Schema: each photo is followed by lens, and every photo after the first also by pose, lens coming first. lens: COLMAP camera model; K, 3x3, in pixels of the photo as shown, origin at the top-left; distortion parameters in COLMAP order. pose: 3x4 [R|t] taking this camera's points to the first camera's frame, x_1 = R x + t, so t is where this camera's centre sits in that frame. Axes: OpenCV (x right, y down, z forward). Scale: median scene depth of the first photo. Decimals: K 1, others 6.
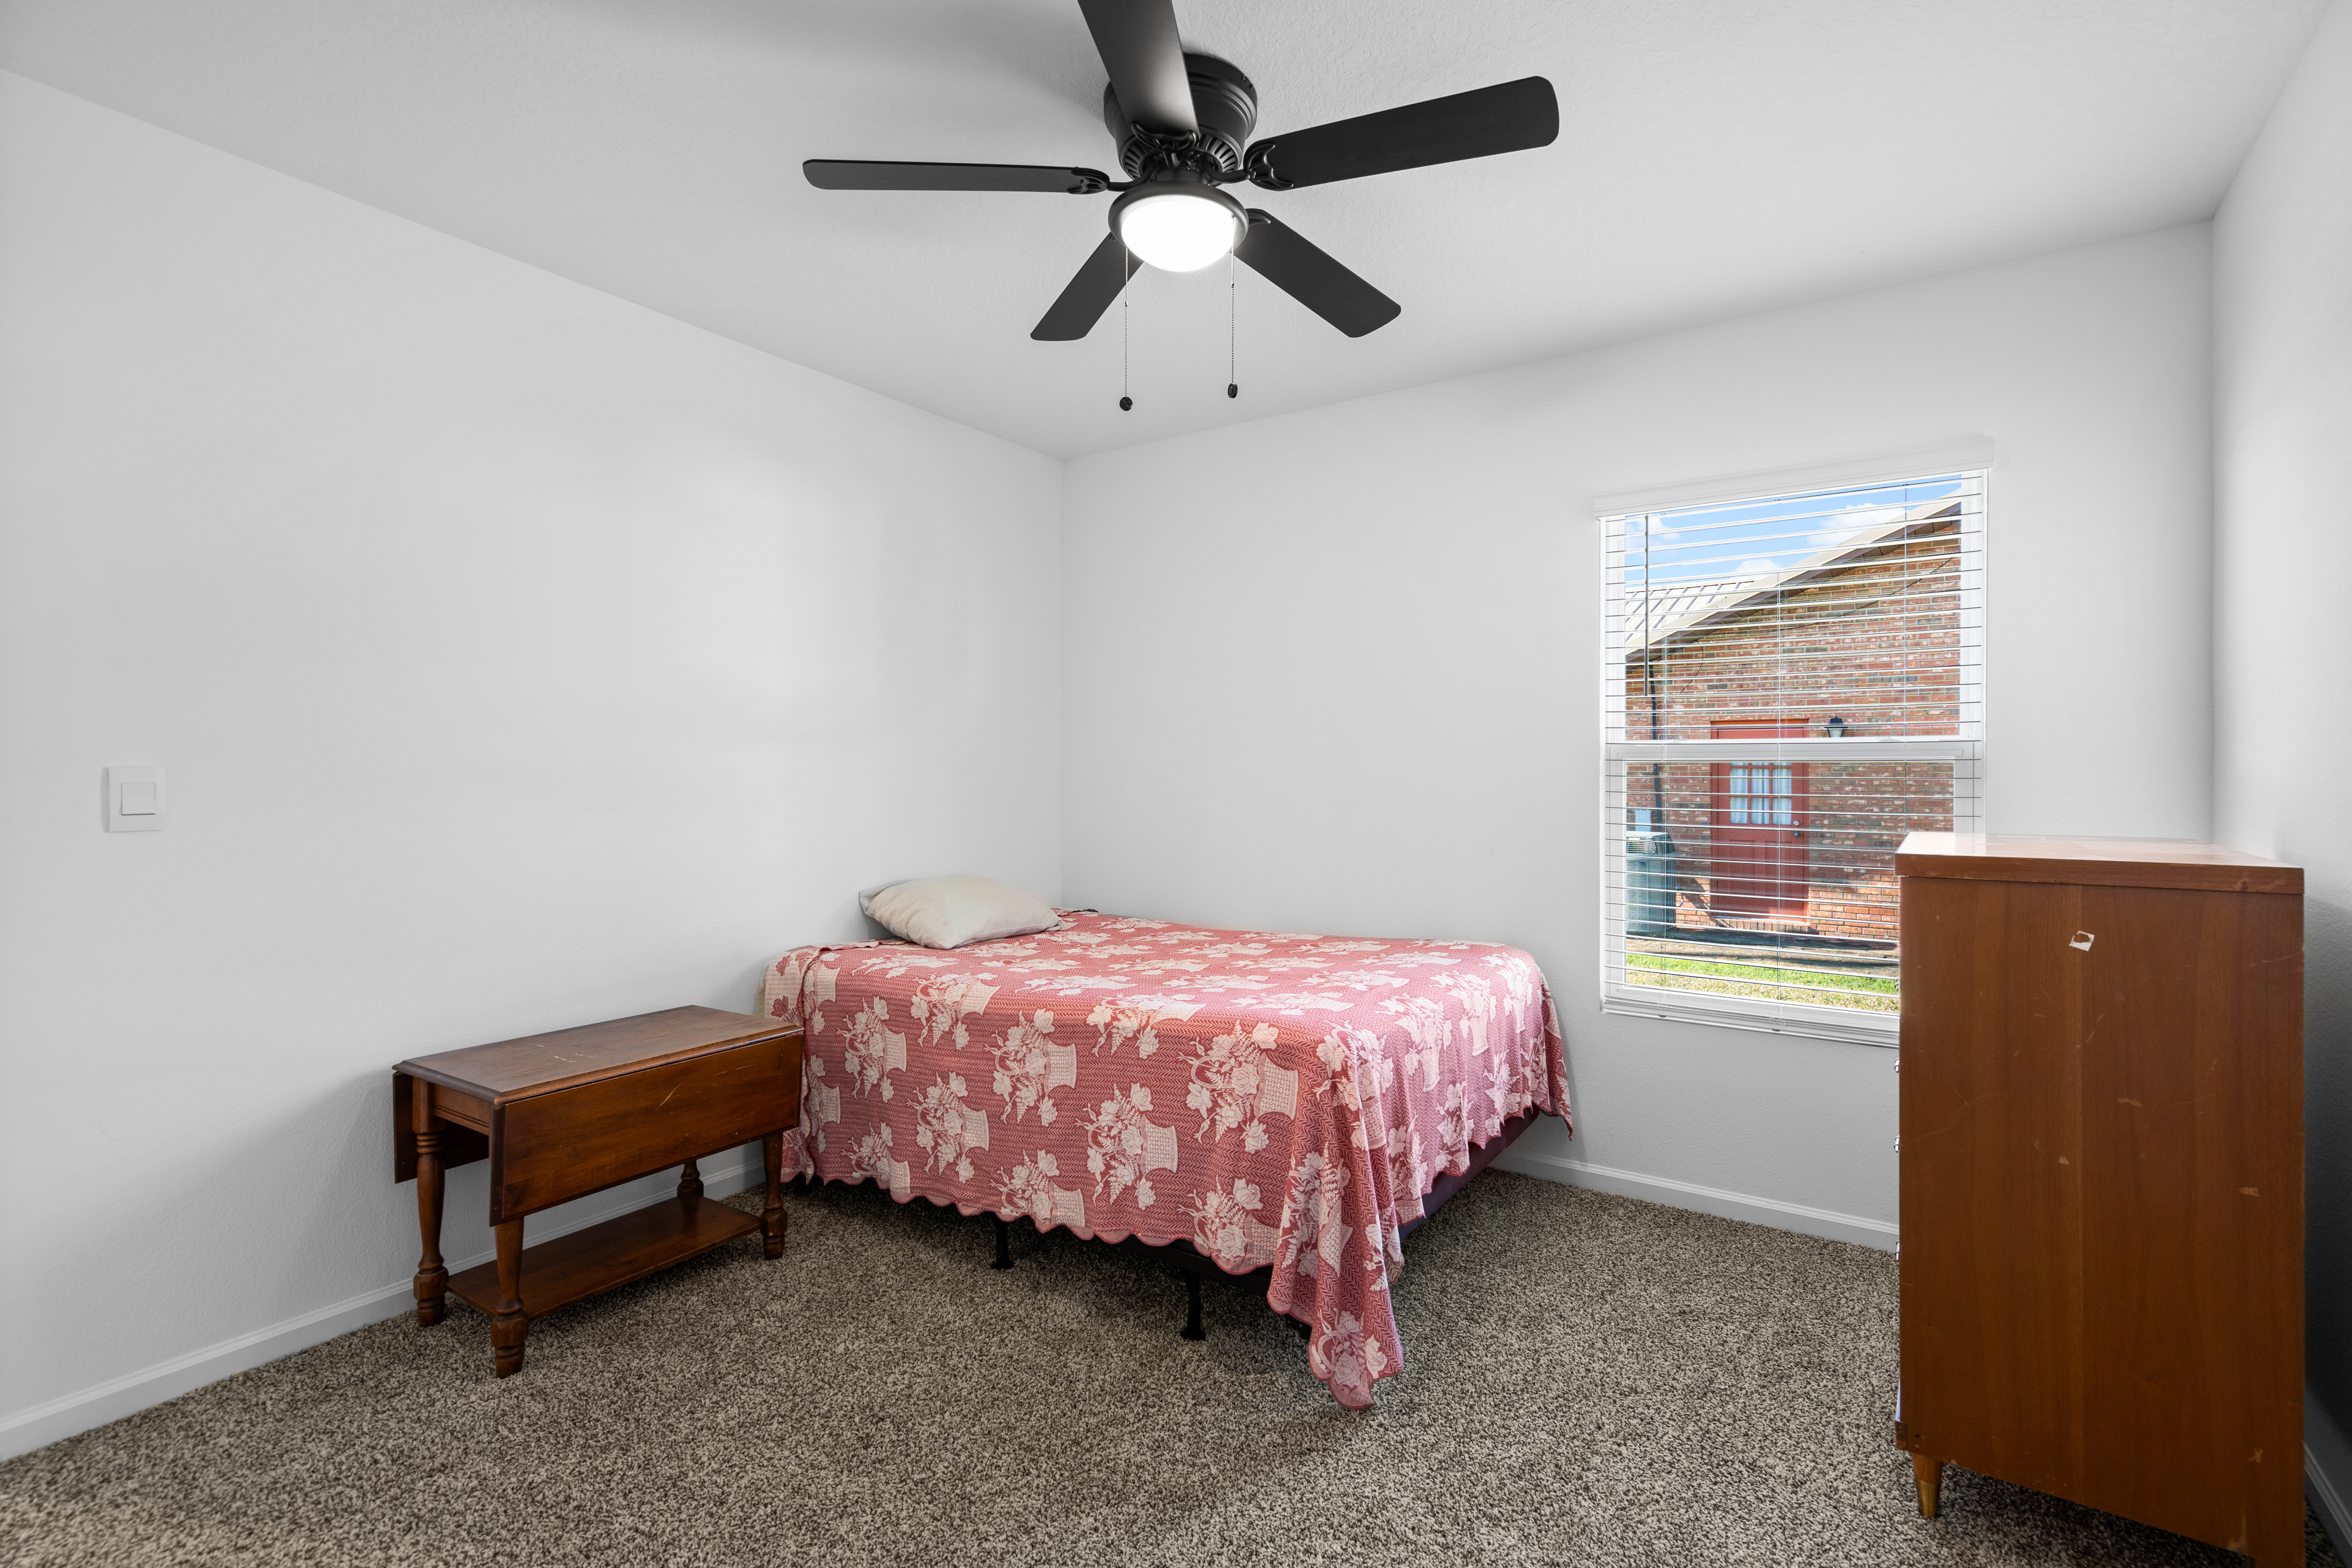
lens RADIAL K [[1058.9, 0, 1182.3], [0, 1058.9, 770.7], [0, 0, 1]] dist [-0.000151, 0.000366]
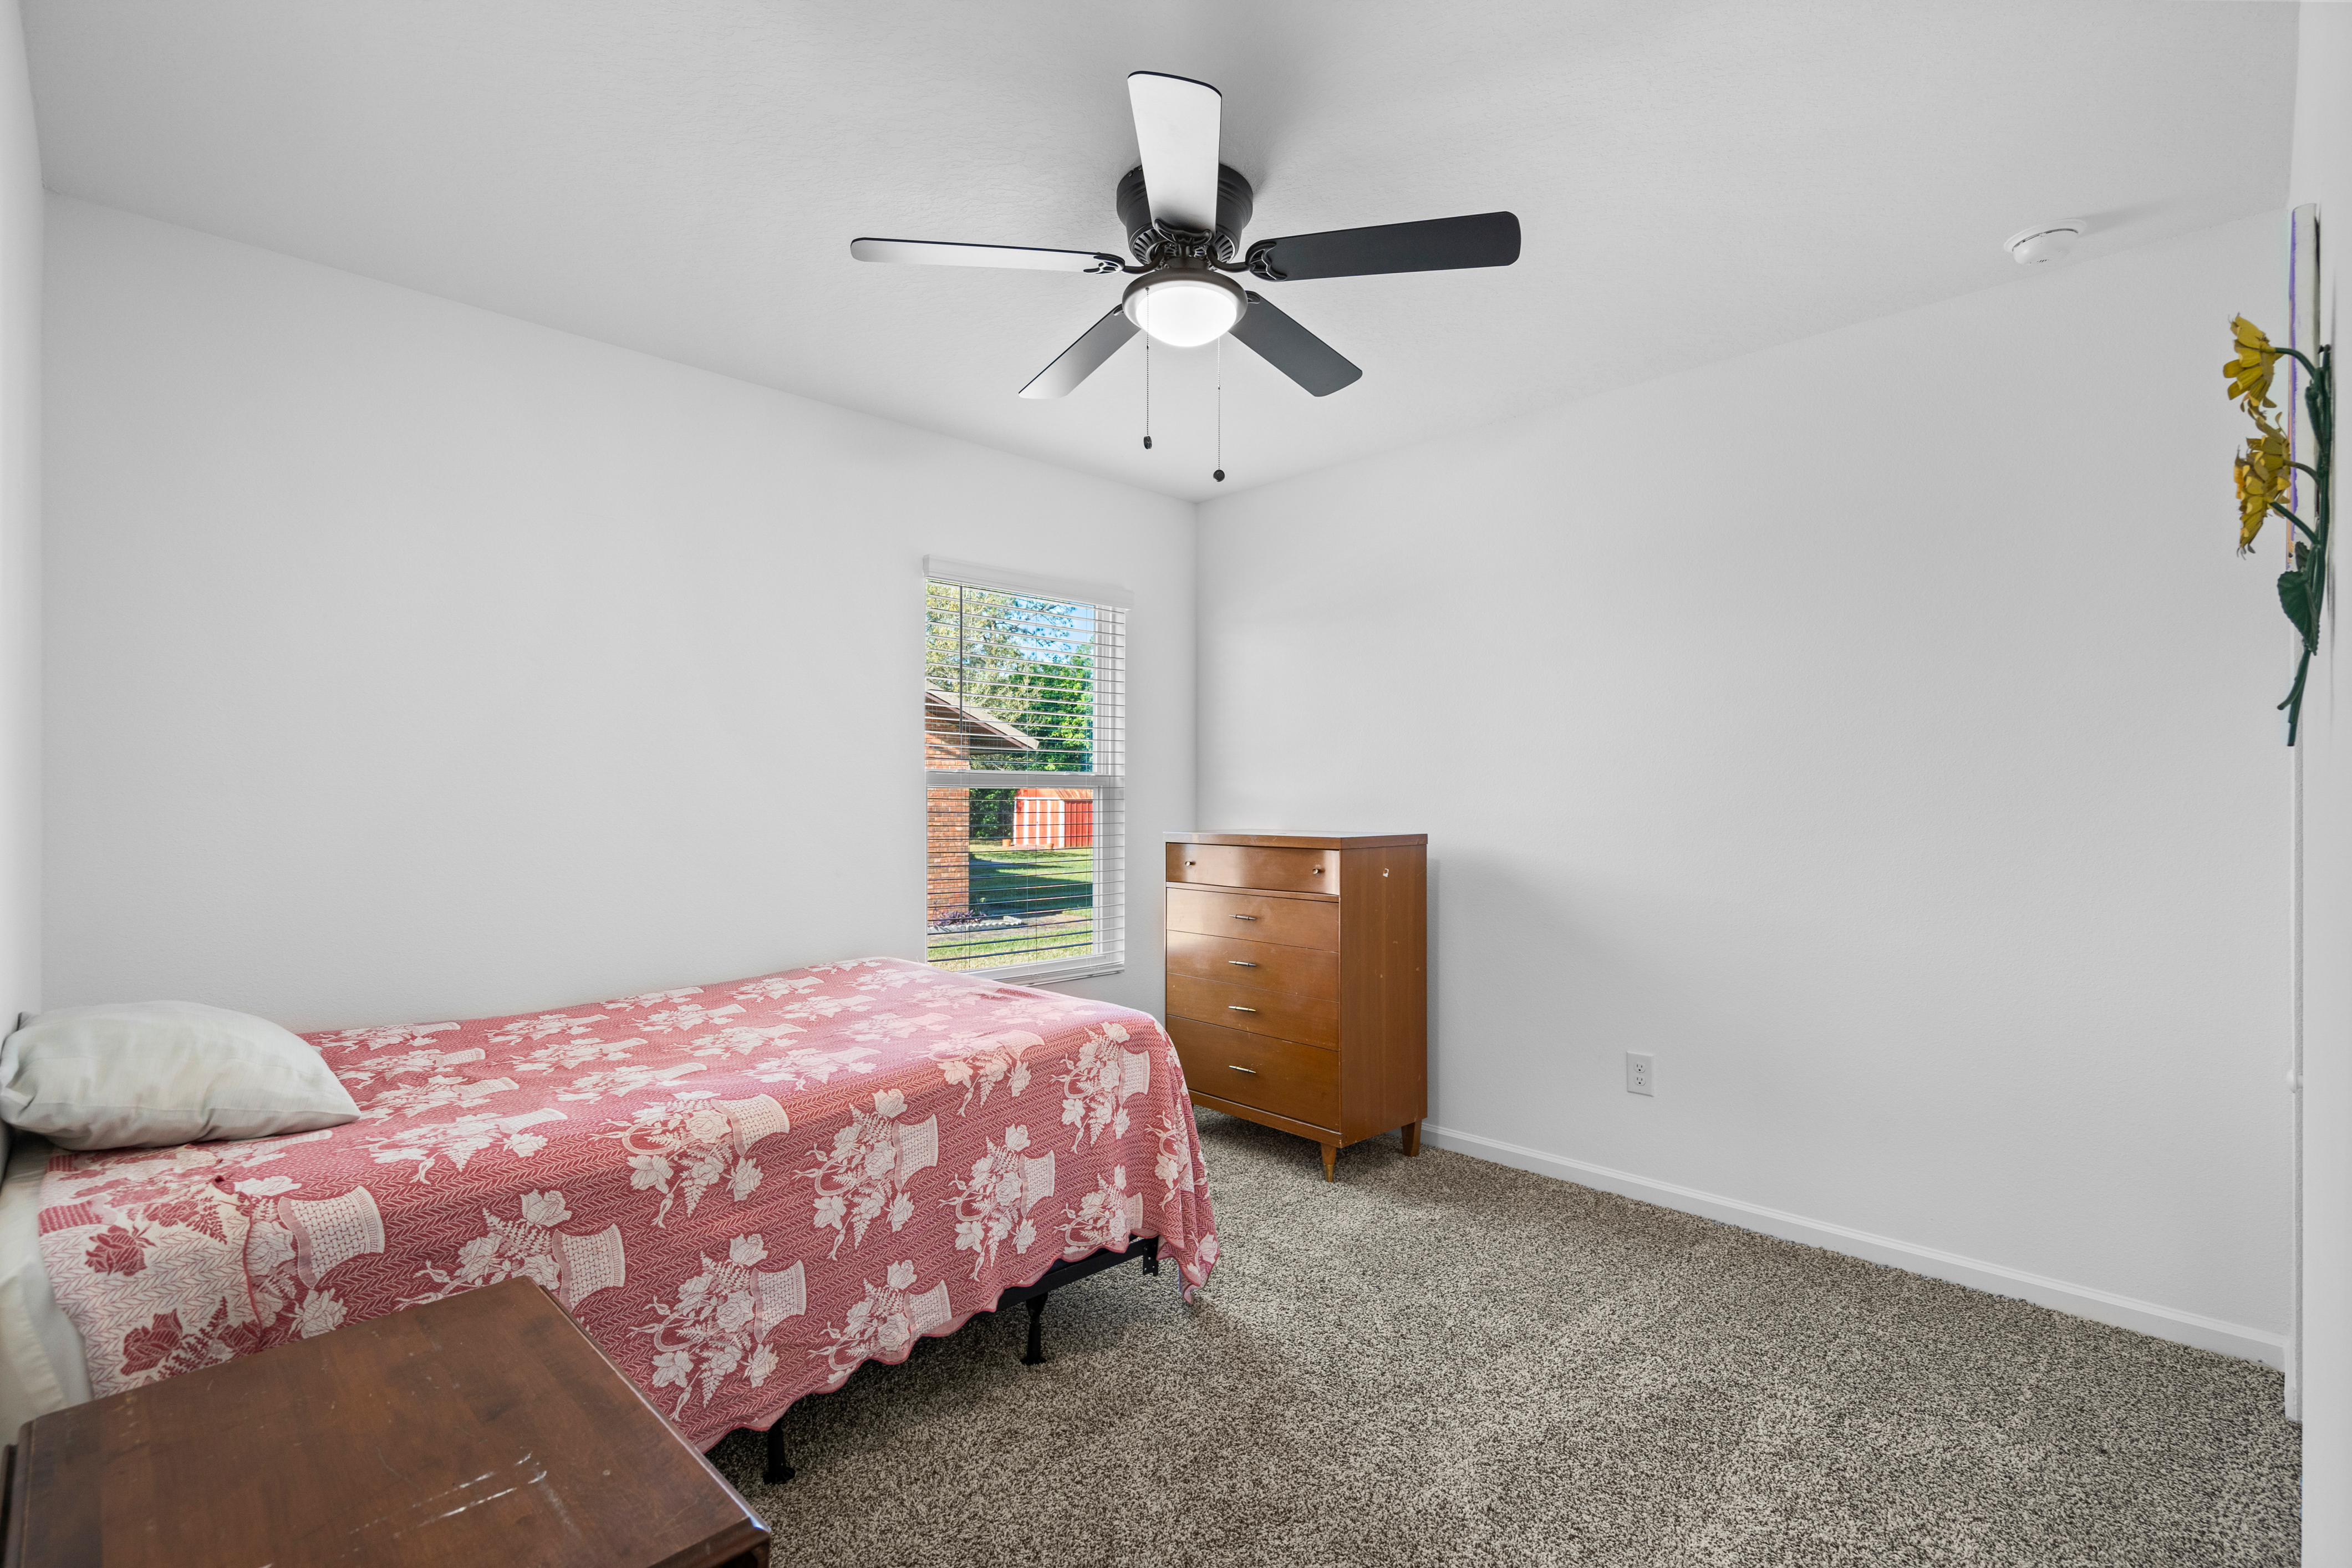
lens RADIAL K [[1065.4, 0, 1172.6], [0, 1065.4, 792.7], [0, 0, 1]] dist [0.000837, -0.000610]
pose [[0.202097, 0.002872, 0.979361, -0.891356], [-0.002731, 0.999993, -0.002369, 0.001032], [-0.979362, -0.002196, 0.202103, 0.631998]]
